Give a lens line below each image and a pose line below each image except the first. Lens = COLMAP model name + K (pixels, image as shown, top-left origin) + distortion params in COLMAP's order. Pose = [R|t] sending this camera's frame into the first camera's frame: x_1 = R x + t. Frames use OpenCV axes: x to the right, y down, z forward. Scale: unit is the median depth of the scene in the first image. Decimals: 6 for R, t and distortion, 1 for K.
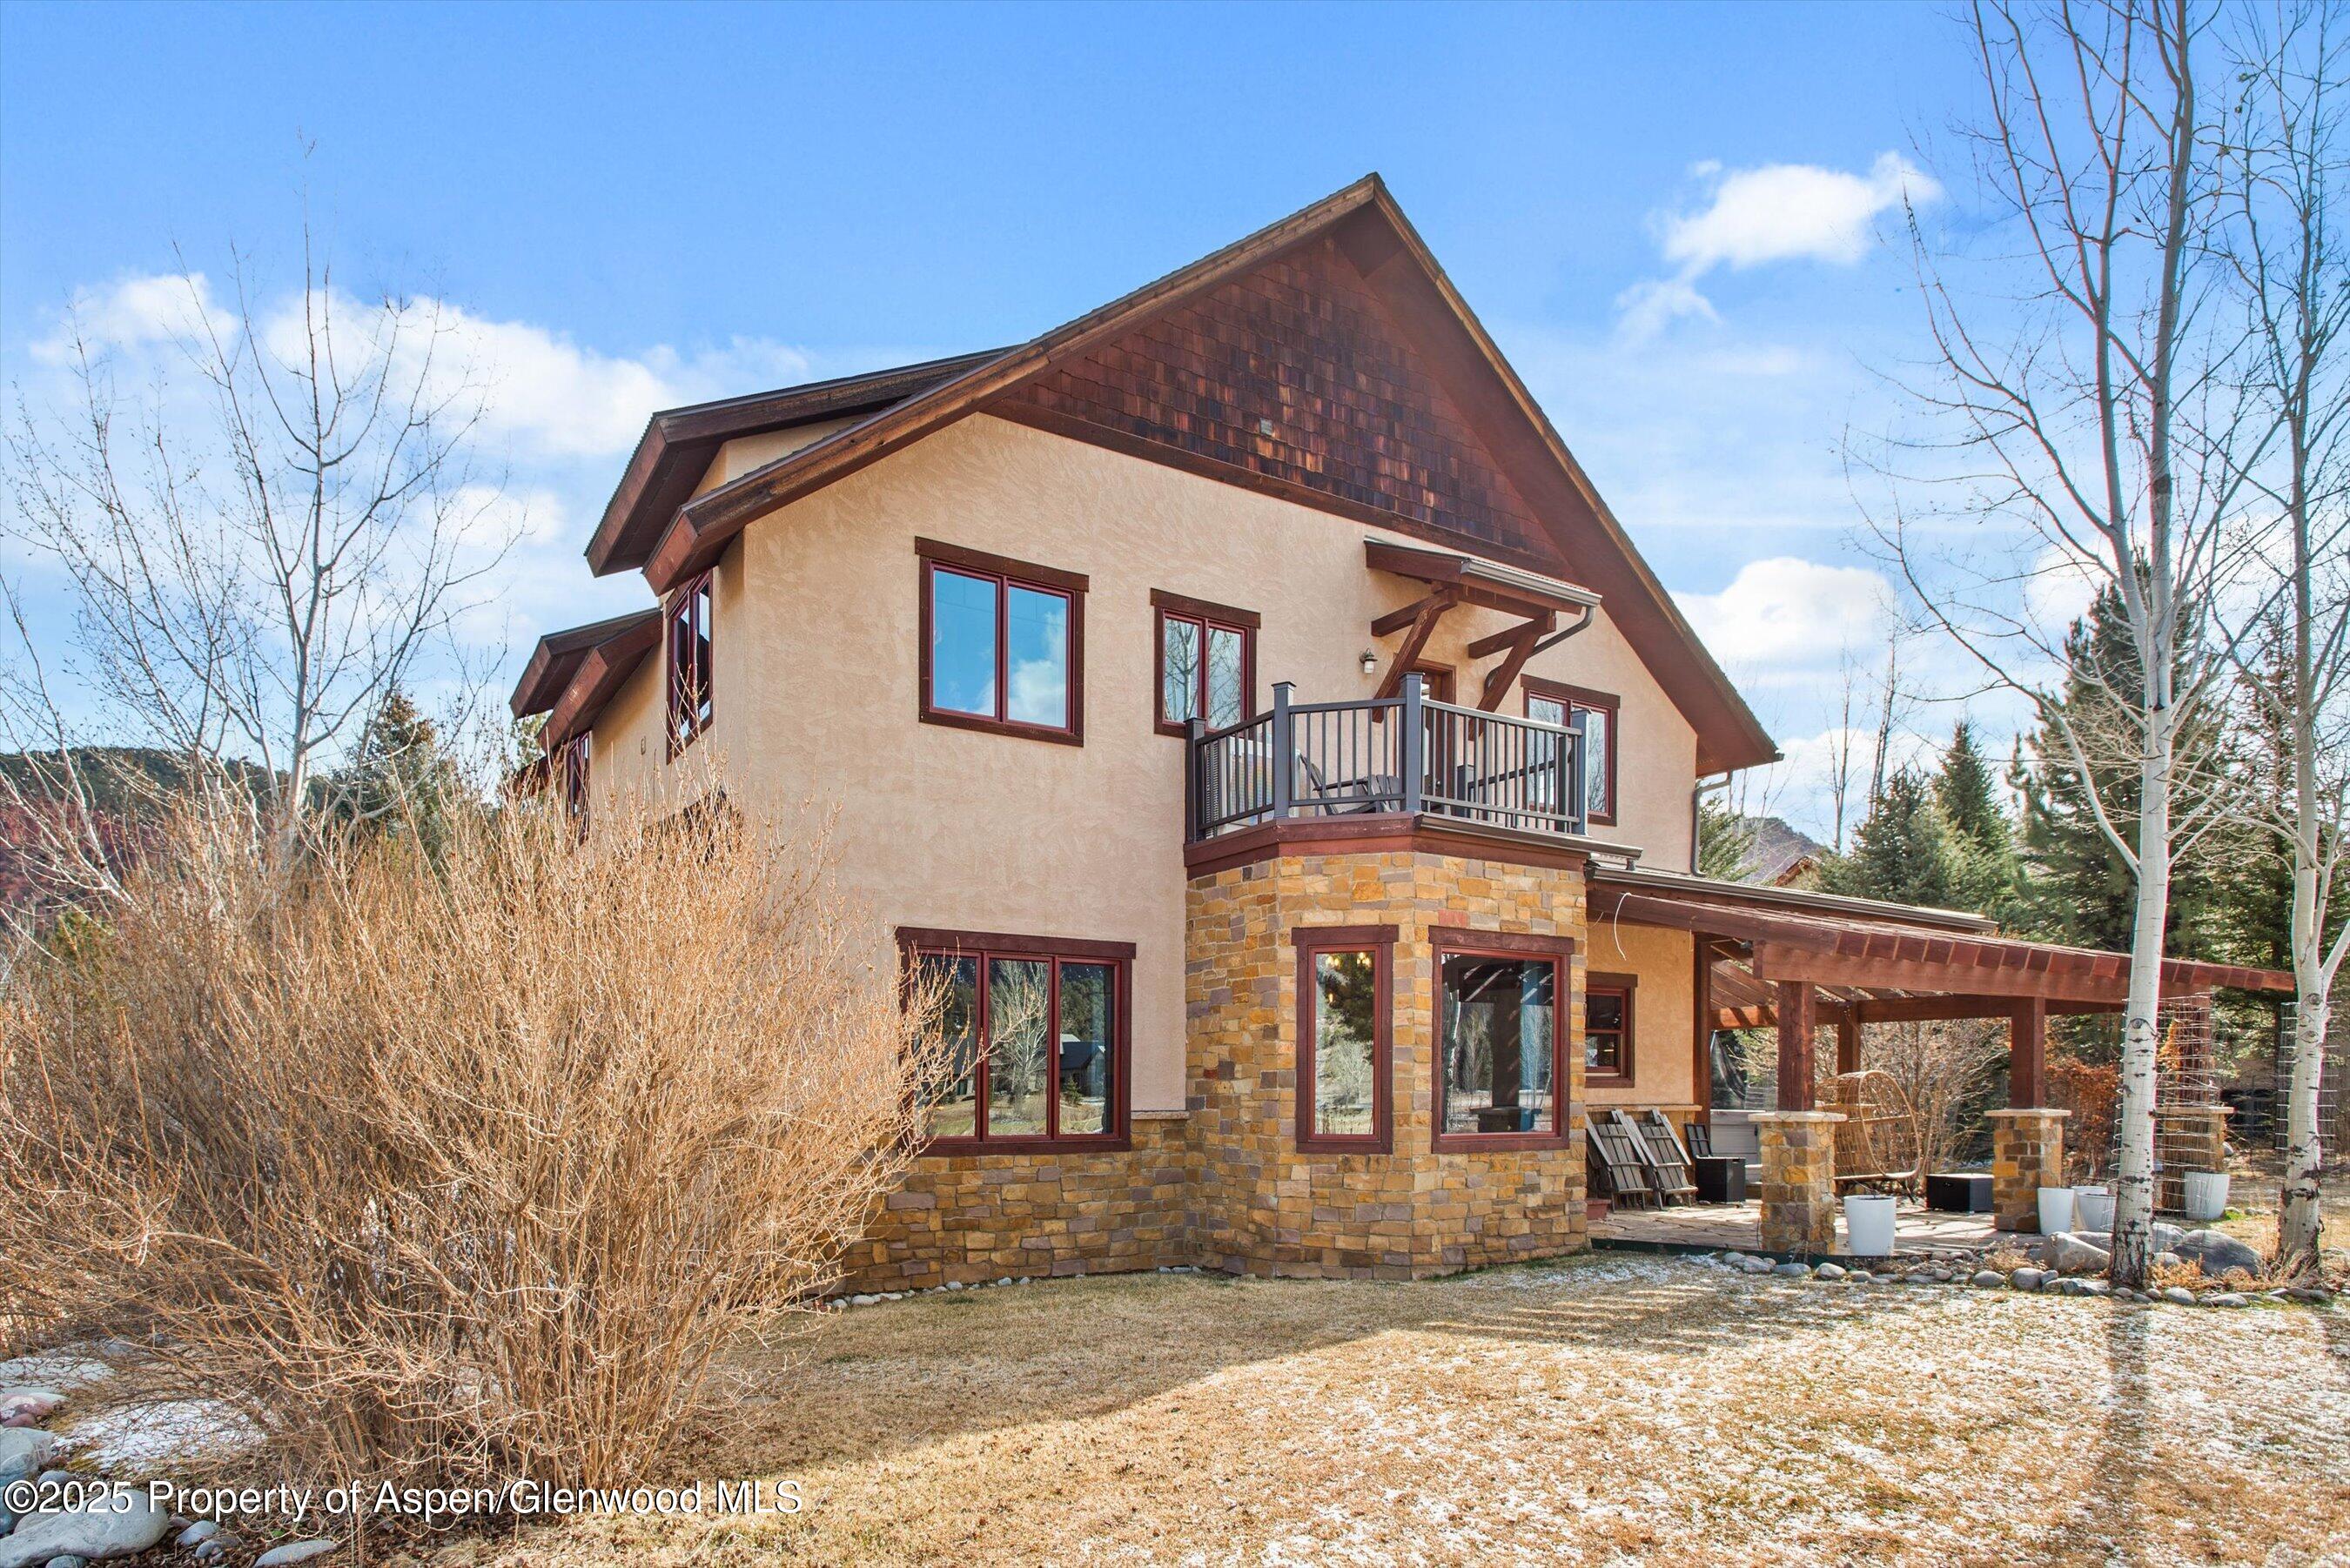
lens RADIAL K [[1104.8, 0, 1176.6], [0, 1104.8, 777.6], [0, 0, 1]] dist [0.011514, -0.000573]
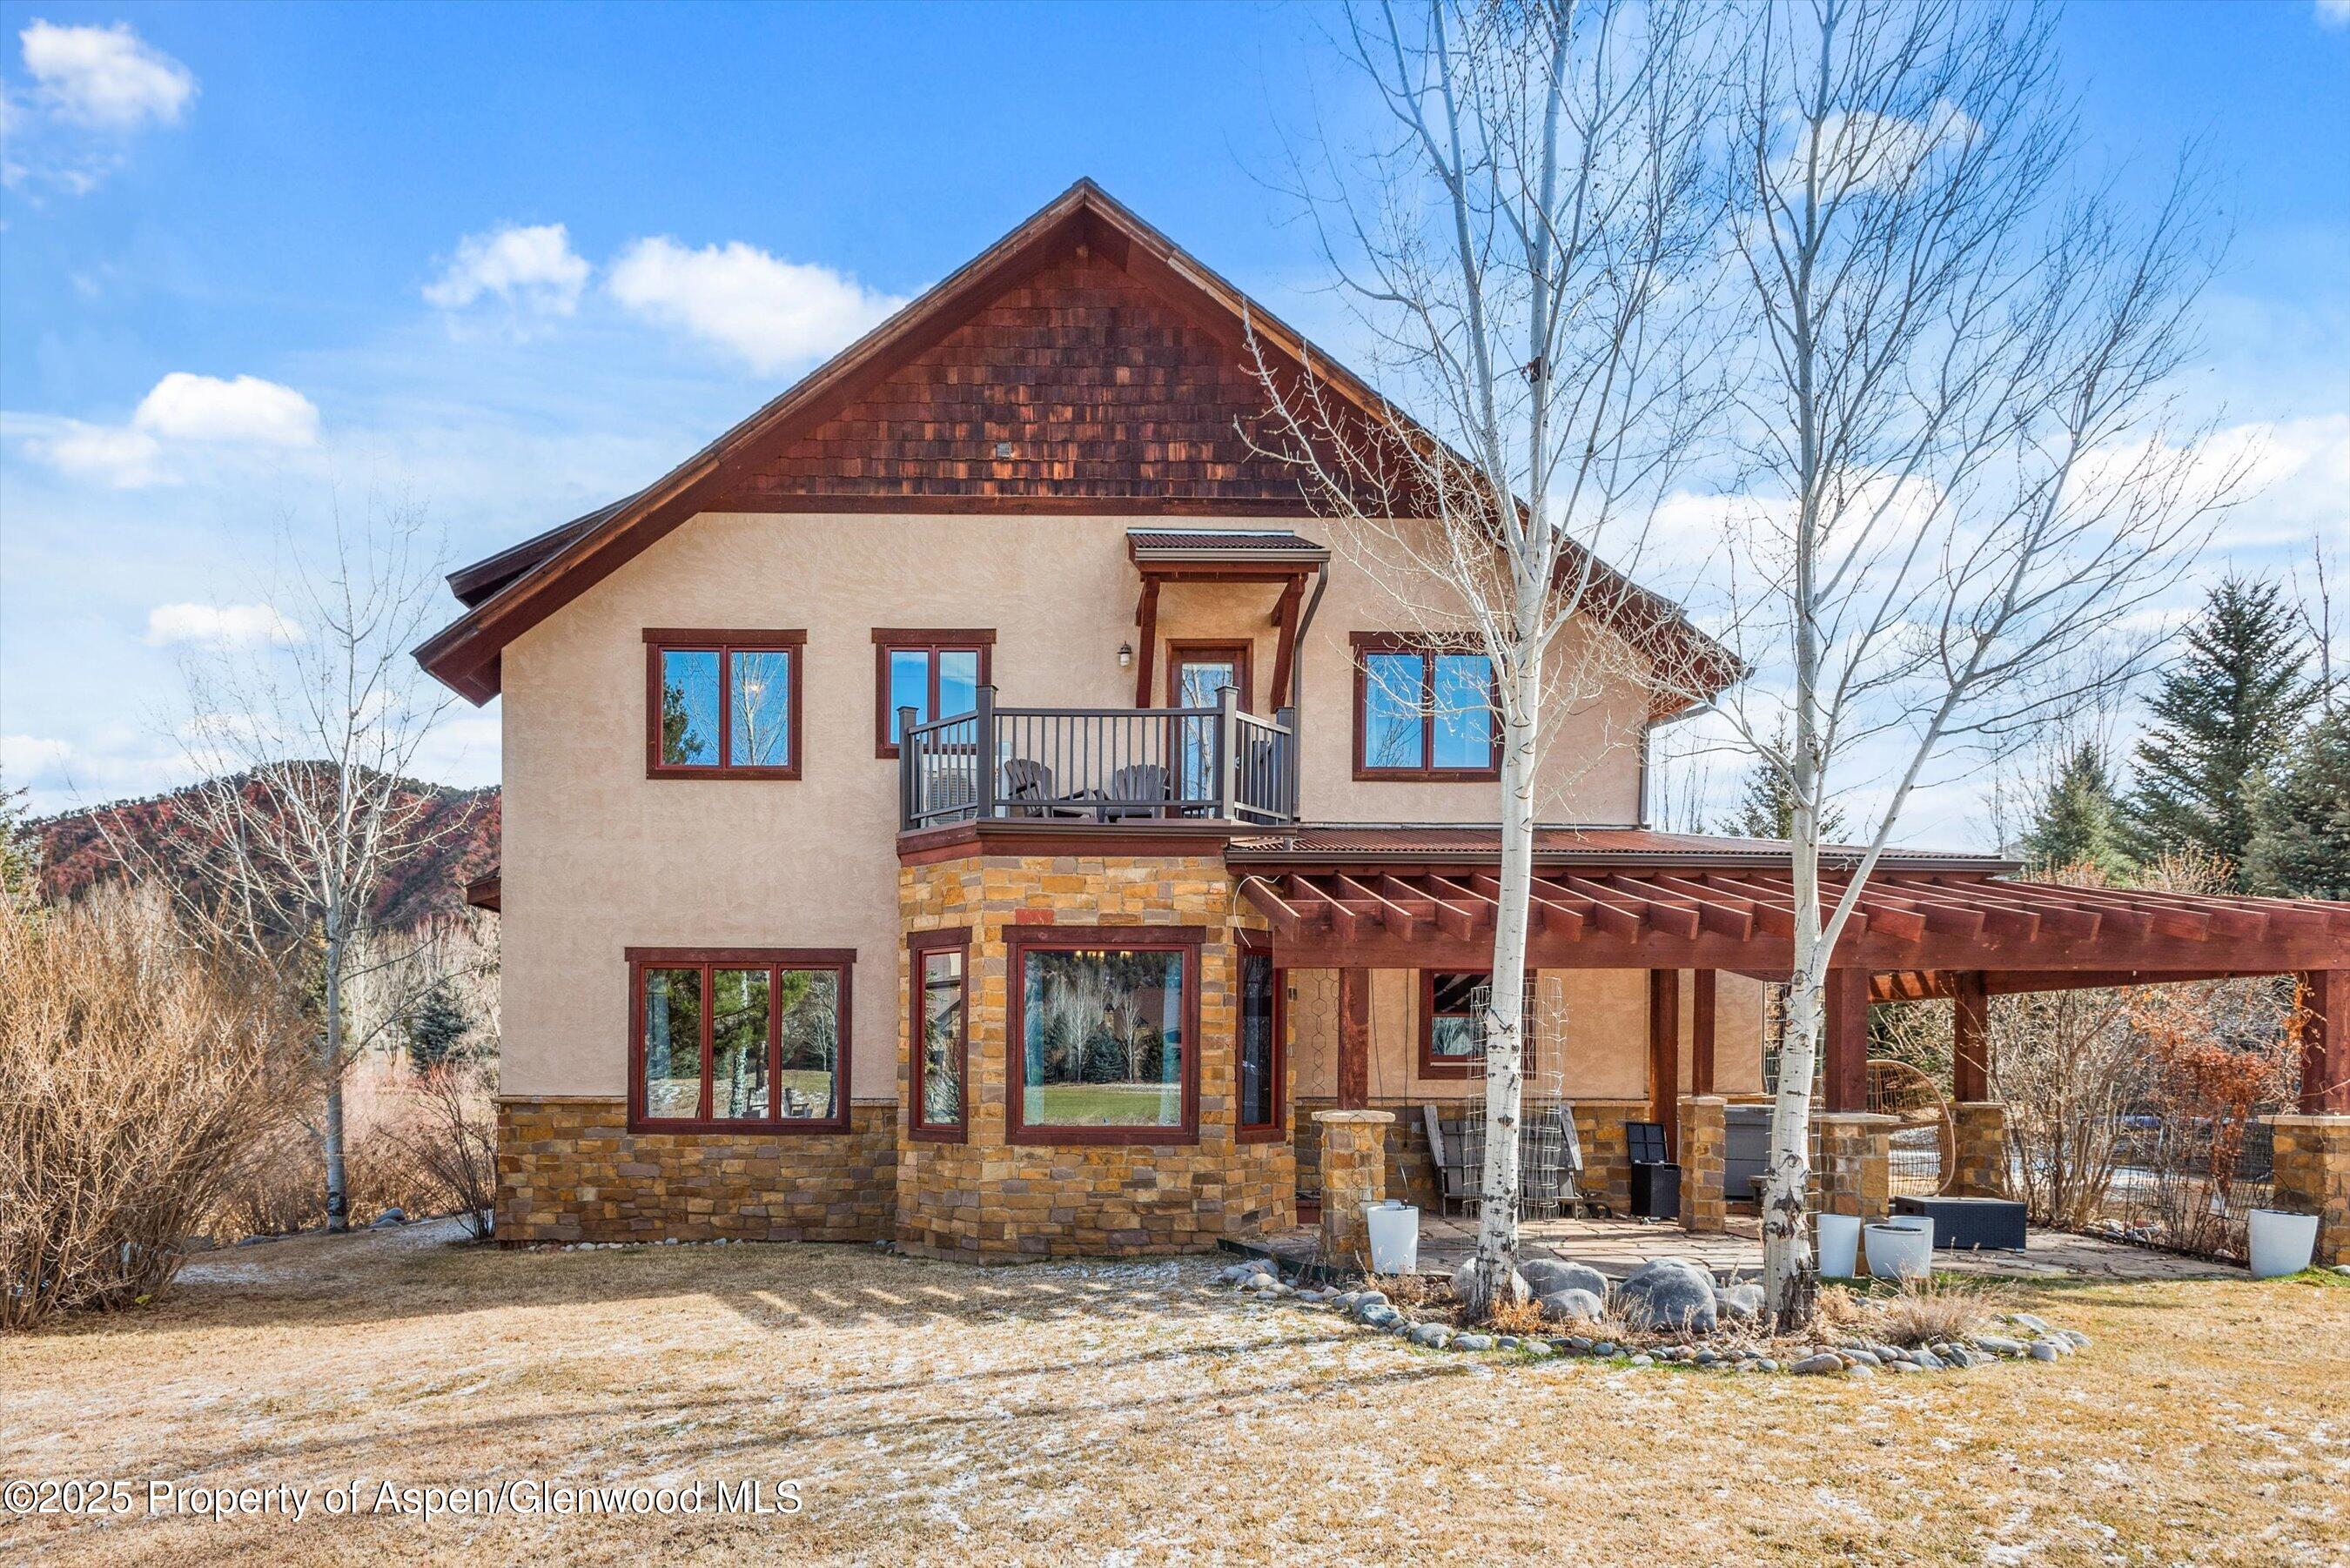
lens RADIAL K [[1160.0, 0, 1174.6], [0, 1160.0, 724.4], [0, 0, 1]] dist [0.013934, -0.000144]
pose [[0.899447, -0.118646, -0.420617, 0.822172], [0.113790, 0.992826, -0.036724, 0.003582], [0.421957, -0.014831, 0.906495, 0.071592]]
